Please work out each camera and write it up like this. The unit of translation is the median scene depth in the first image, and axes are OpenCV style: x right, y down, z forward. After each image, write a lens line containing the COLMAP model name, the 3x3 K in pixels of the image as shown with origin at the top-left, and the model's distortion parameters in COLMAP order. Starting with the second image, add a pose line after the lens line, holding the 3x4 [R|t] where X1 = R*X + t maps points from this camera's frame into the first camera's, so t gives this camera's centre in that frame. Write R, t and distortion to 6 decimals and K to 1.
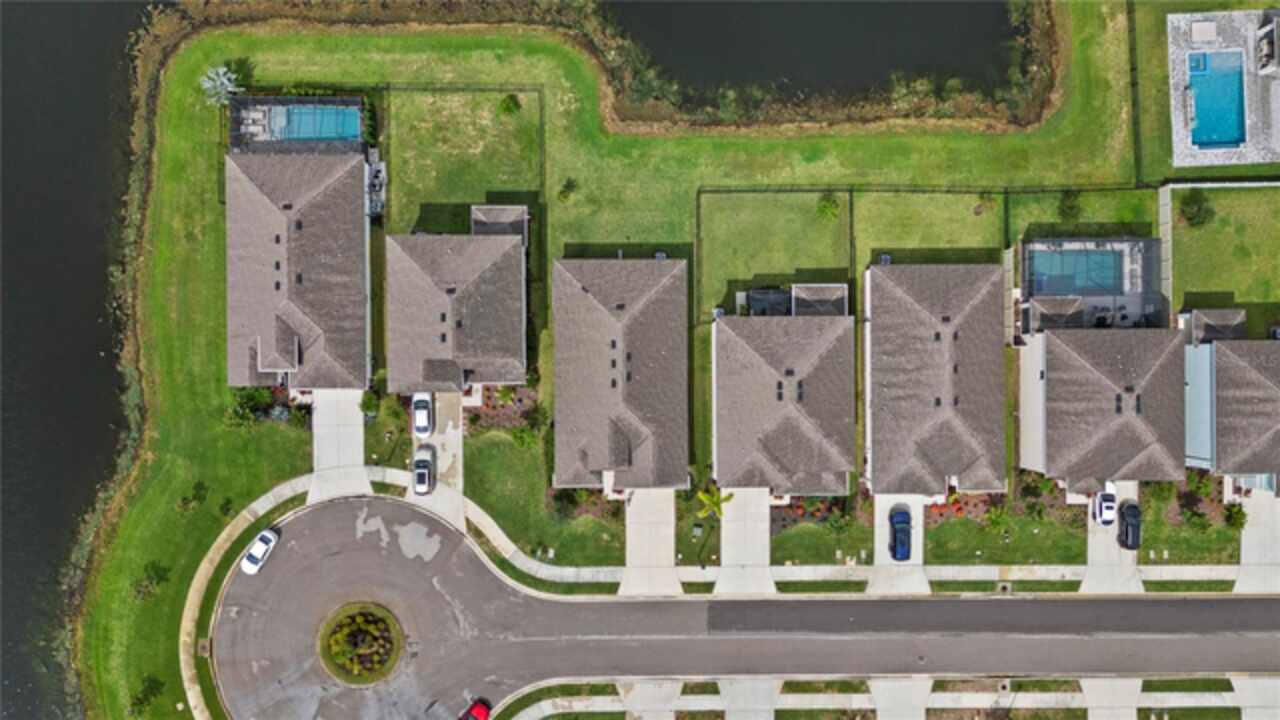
lens RADIAL K [[901.3, 0, 634.4], [0, 901.3, 363.7], [0, 0, 1]] dist [0.091969, -0.096818]
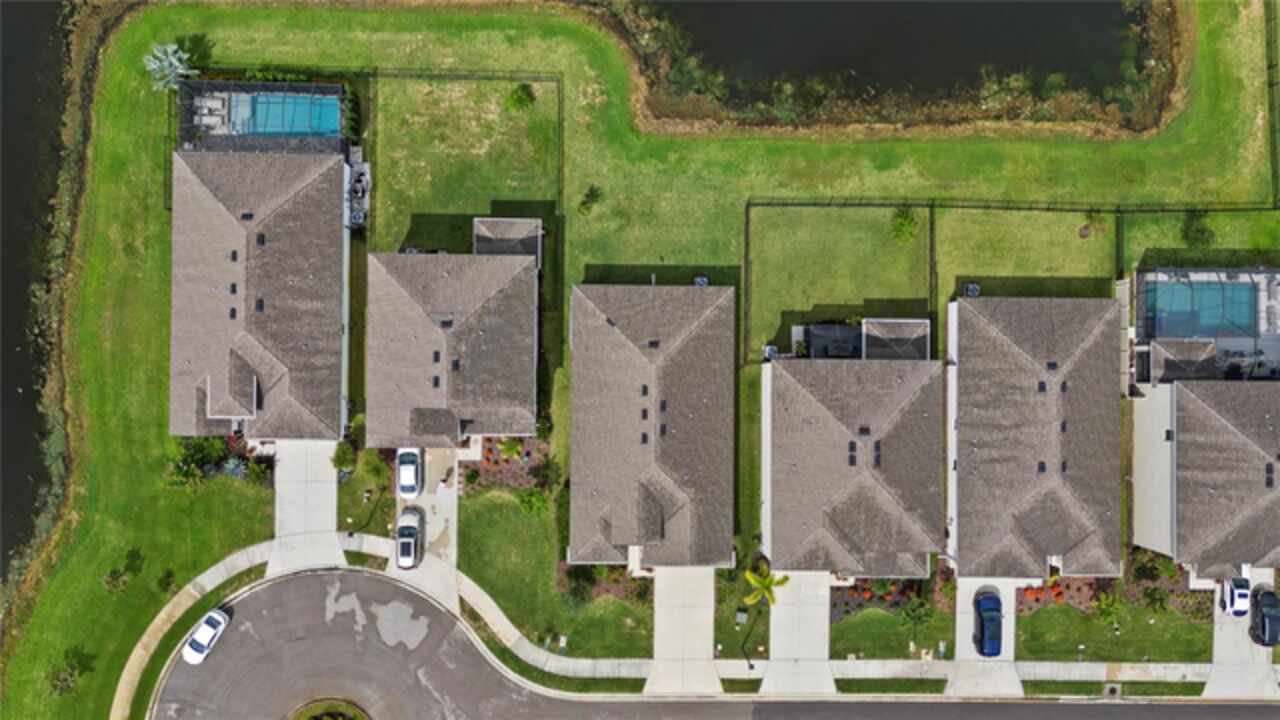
lens RADIAL K [[933.1, 0, 640.0], [0, 933.1, 360.0], [0, 0, 1]] dist [0.083163, -0.072025]
pose [[0.999875, 0.015035, 0.004962, -0.030253], [-0.014972, 0.999812, -0.012360, -0.035928], [-0.005147, 0.012284, 0.999911, 0.145999]]
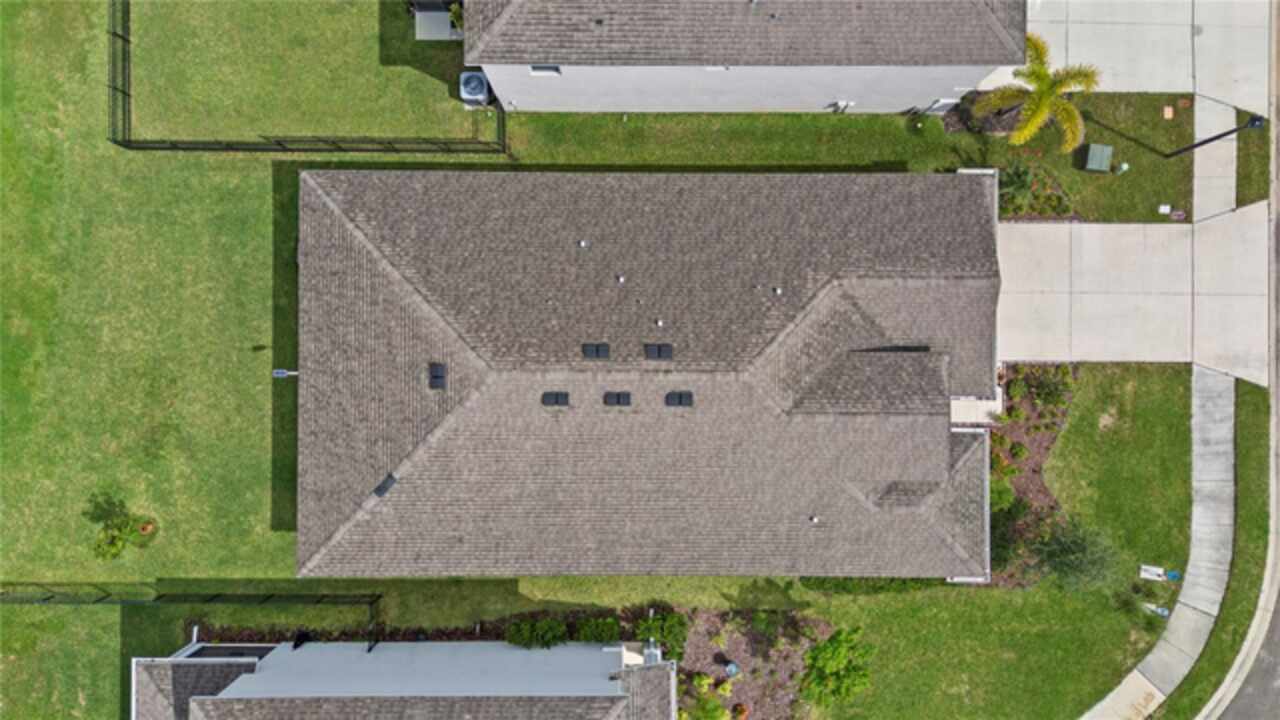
lens RADIAL K [[933.1, 0, 640.0], [0, 933.1, 360.0], [0, 0, 1]] dist [0.083163, -0.072025]
pose [[0.009324, -0.999577, -0.027559, -0.000329], [0.999907, 0.009044, 0.010242, 0.004445], [-0.009988, -0.027652, 0.999568, 0.632664]]
